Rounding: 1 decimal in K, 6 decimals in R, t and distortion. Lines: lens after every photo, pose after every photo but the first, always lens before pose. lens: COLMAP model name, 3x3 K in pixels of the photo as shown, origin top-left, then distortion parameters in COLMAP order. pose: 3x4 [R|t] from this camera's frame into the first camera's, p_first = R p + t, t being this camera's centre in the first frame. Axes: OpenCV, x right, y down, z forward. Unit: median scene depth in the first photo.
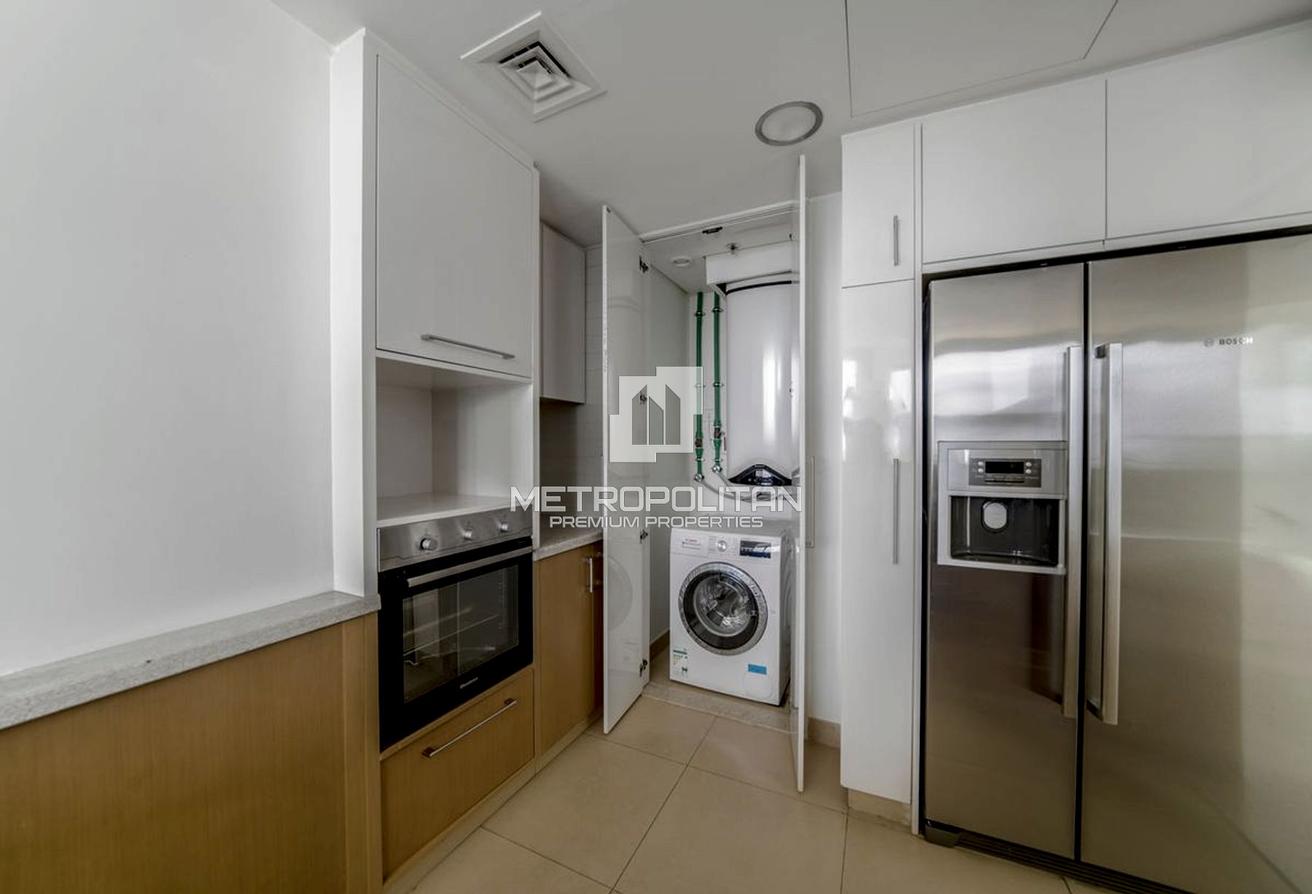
lens RADIAL K [[468.2, 0, 649.5], [0, 468.2, 447.5], [0, 0, 1]] dist [-0.017912, 0.001142]
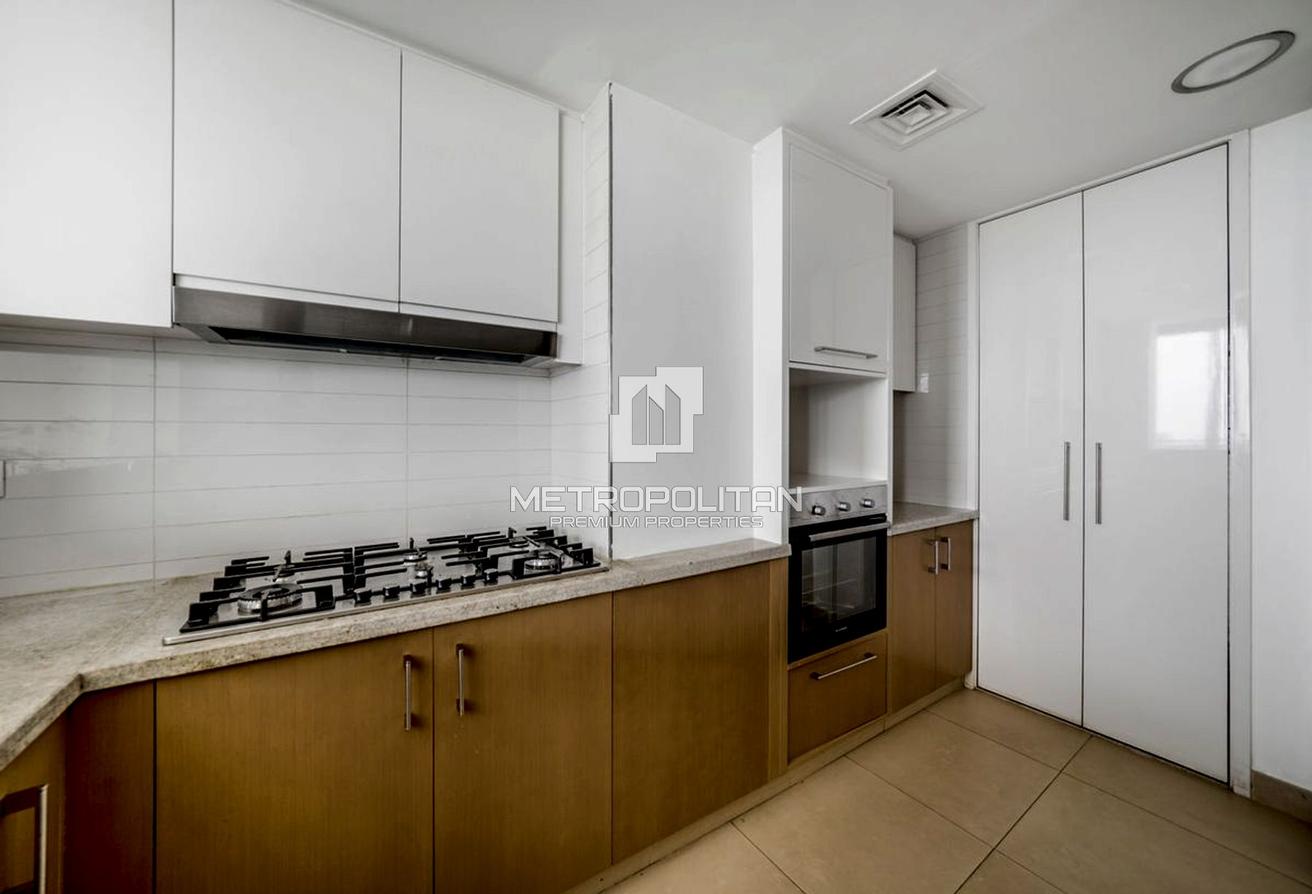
lens RADIAL K [[468.2, 0, 650.3], [0, 468.2, 438.6], [0, 0, 1]] dist [-0.017912, 0.001142]
pose [[0.857378, -0.007869, -0.514627, -0.211087], [0.007231, 0.999969, -0.003242, 0.012128], [0.514637, -0.000942, 0.857408, -0.327639]]
